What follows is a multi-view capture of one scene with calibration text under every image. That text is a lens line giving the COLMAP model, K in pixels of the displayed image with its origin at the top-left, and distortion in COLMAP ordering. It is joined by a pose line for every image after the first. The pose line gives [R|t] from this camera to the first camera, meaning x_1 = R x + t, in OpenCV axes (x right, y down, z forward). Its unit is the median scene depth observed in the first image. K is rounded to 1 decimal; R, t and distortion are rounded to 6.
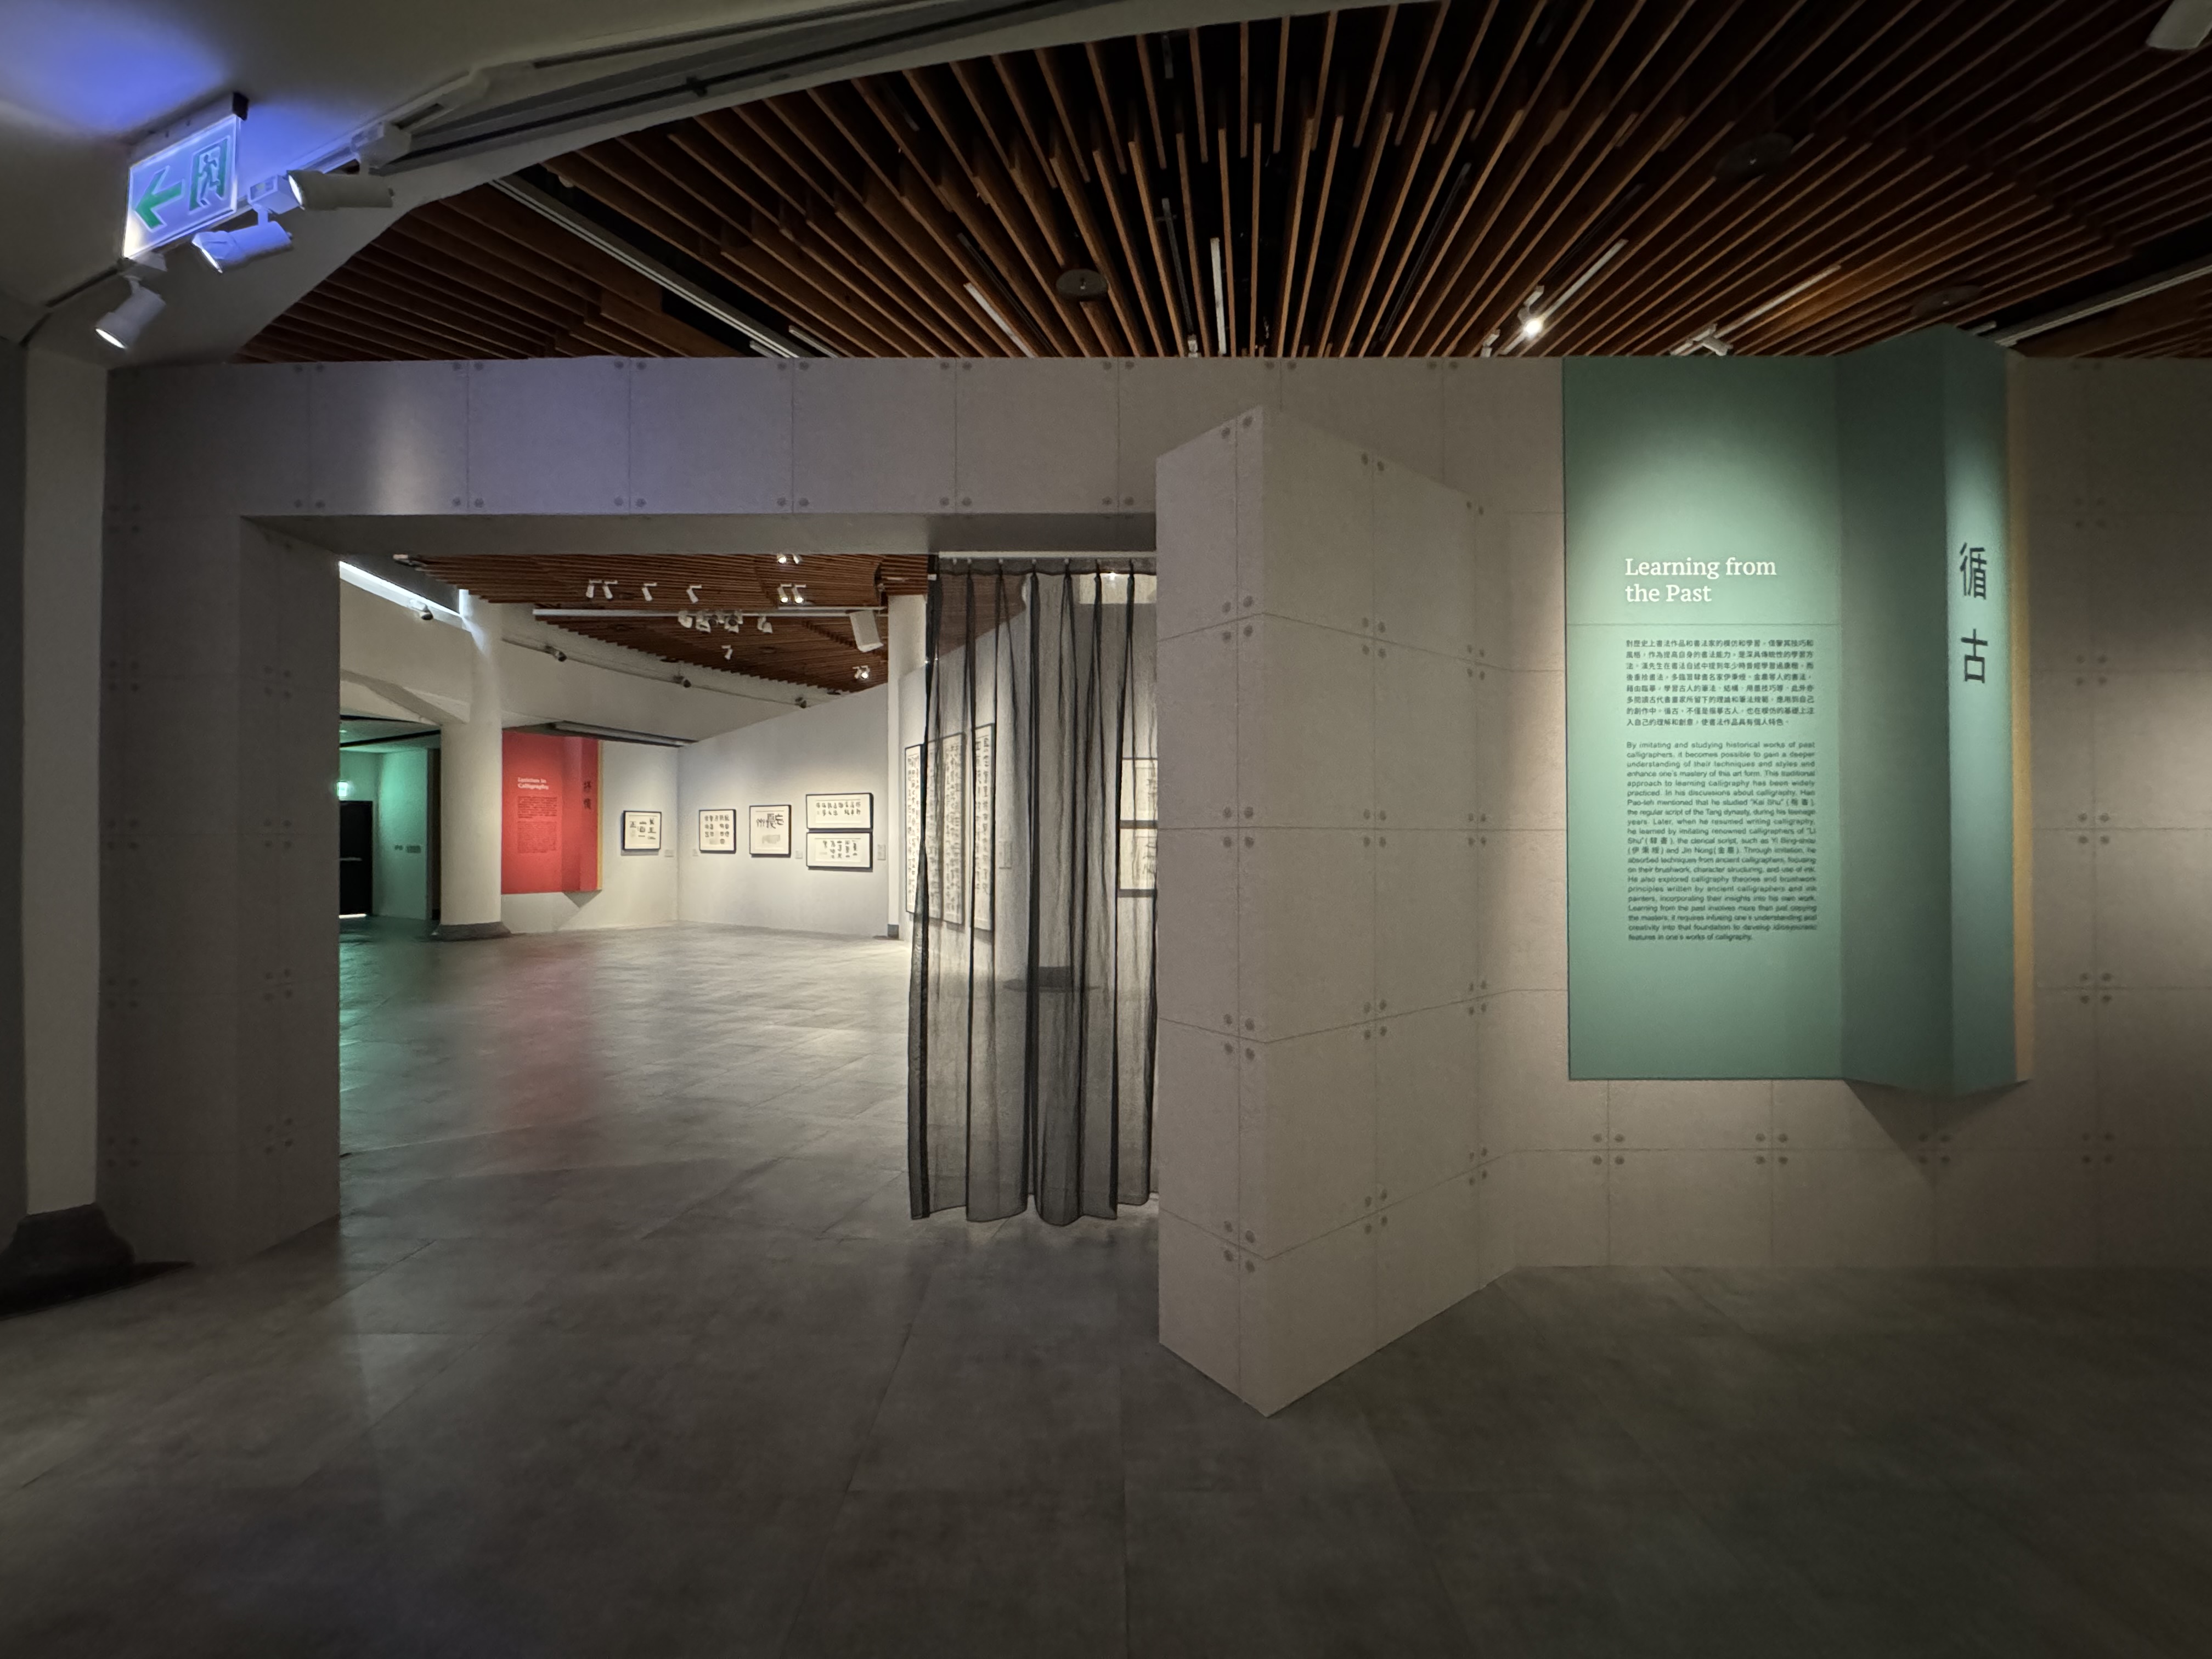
lens RADIAL K [[888.5, 0, 1111.4], [0, 888.5, 835.3], [0, 0, 1]] dist [-0.002411, 0.000487]
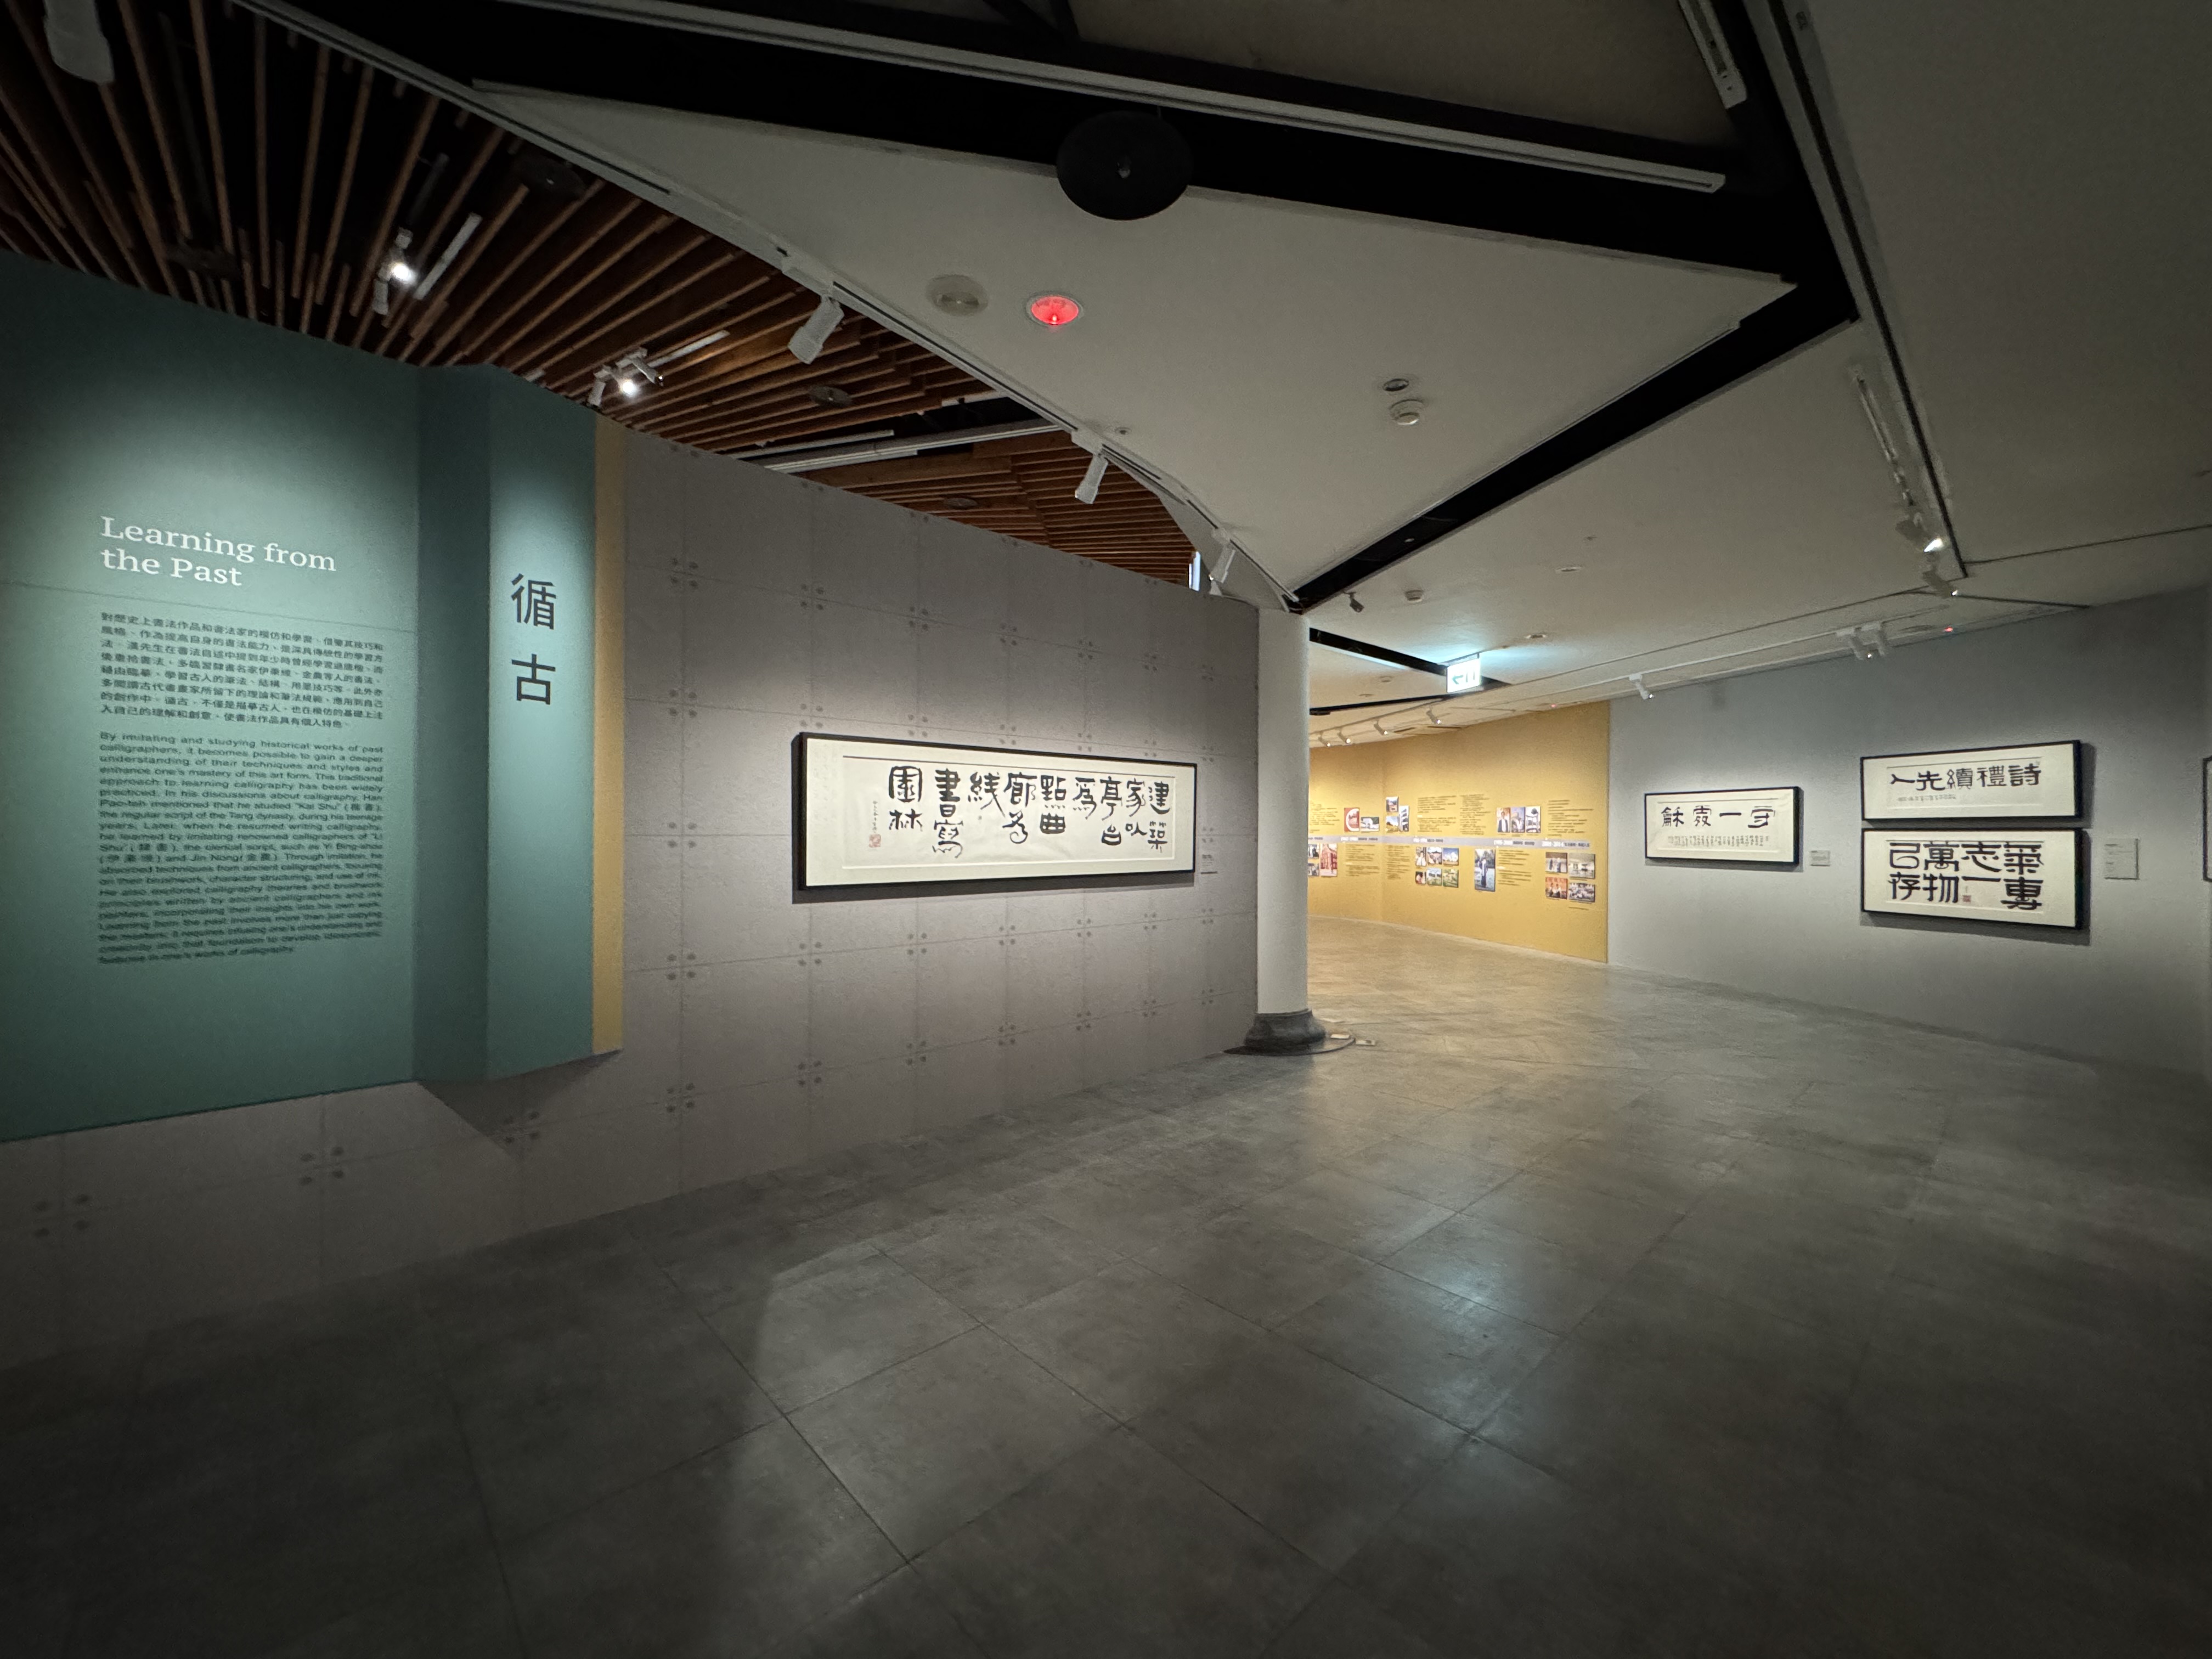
lens RADIAL K [[888.5, 0, 1111.7], [0, 888.5, 835.8], [0, 0, 1]] dist [-0.002411, 0.000487]
pose [[0.728750, 0.001082, 0.684779, 0.706993], [-0.006333, 0.999967, 0.005161, -0.015912], [-0.684751, -0.008098, 0.728732, -0.286837]]
